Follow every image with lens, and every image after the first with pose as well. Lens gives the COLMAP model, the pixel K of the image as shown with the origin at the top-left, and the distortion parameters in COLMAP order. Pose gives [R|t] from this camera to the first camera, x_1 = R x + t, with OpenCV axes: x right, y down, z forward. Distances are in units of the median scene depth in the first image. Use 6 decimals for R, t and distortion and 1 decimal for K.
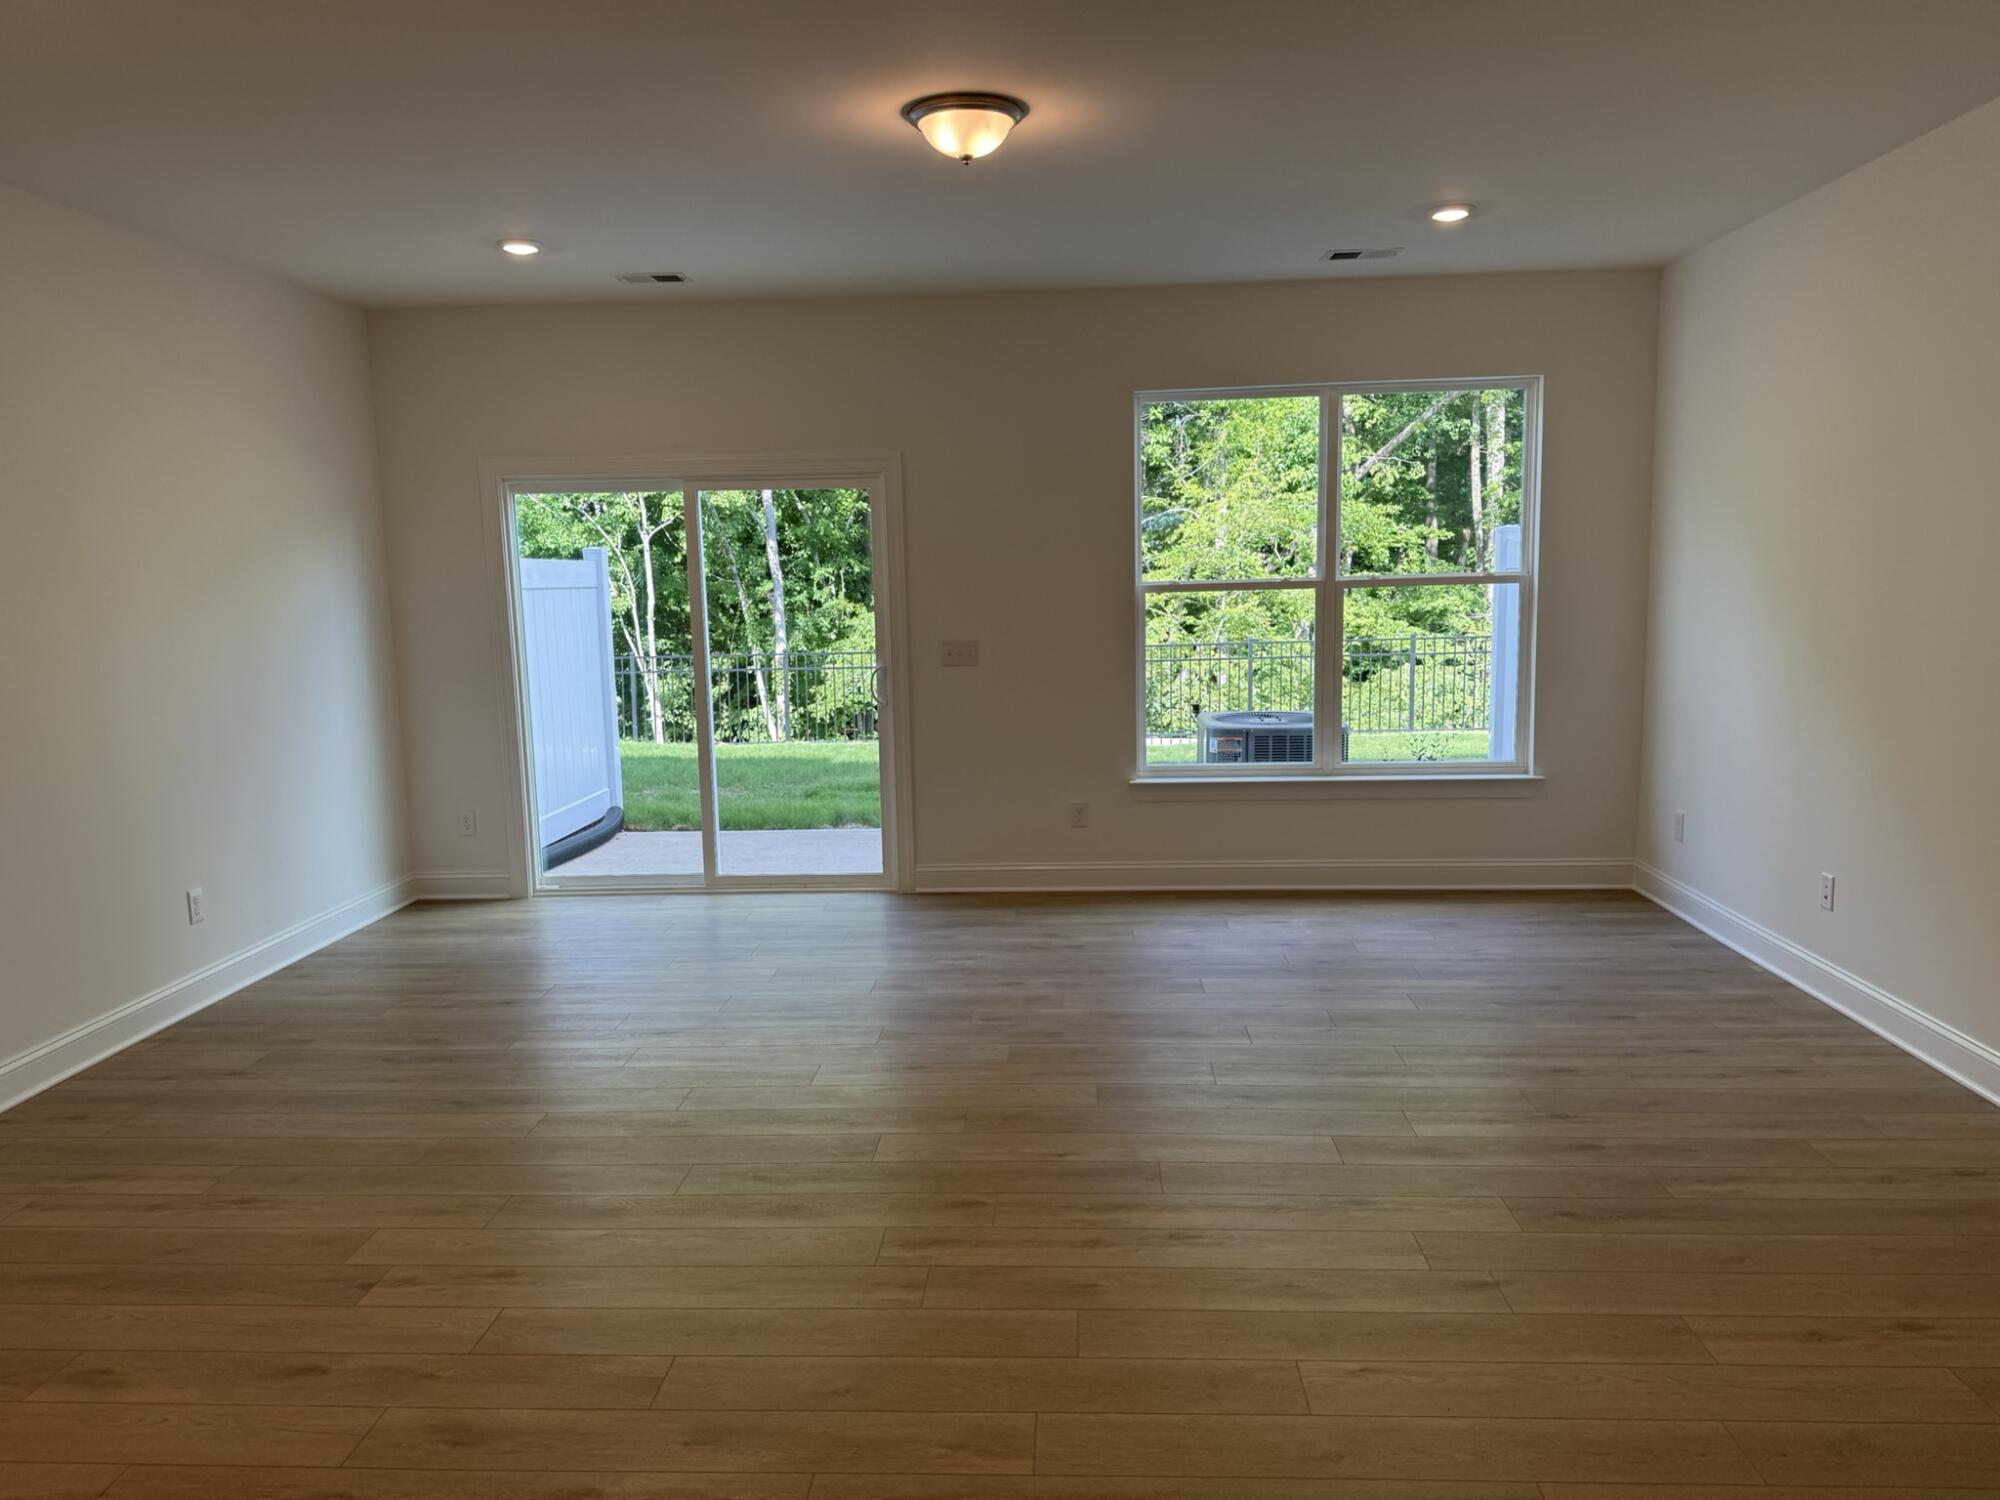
lens RADIAL K [[1399.7, 0, 990.8], [0, 1399.7, 764.5], [0, 0, 1]] dist [0.055459, -0.048490]
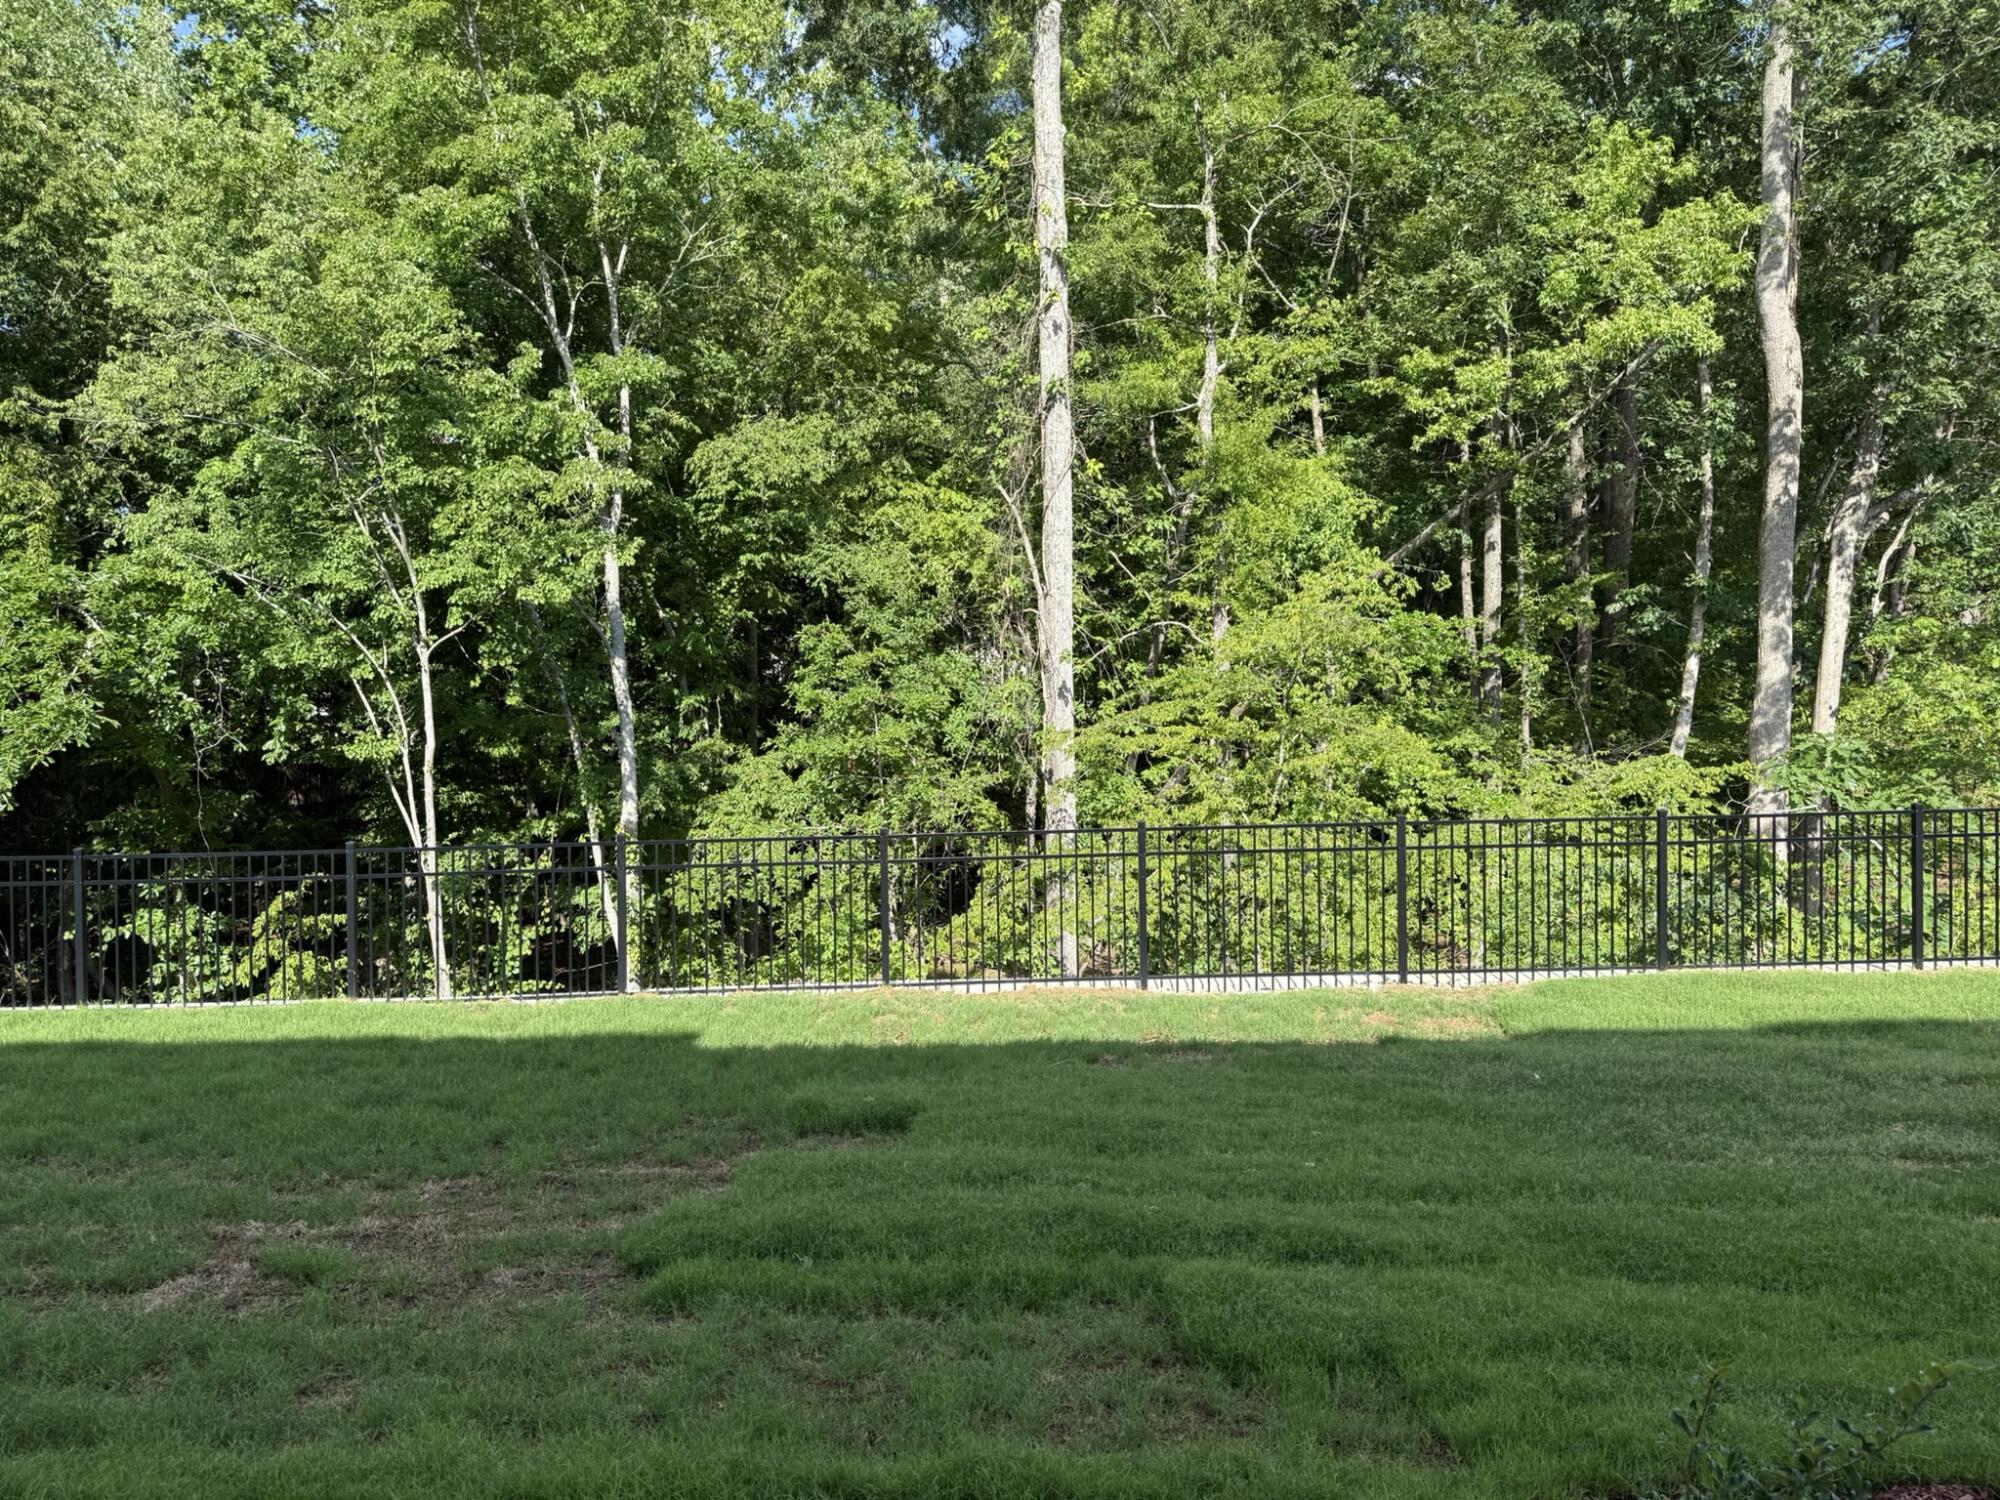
lens RADIAL K [[1399.7, 0, 1002.6], [0, 1399.7, 753.1], [0, 0, 1]] dist [0.055459, -0.048490]
pose [[0.995245, 0.001571, 0.097387, -0.029975], [0.007670, 0.995500, -0.094450, -0.040608], [-0.097097, 0.094748, 0.990755, 0.264141]]
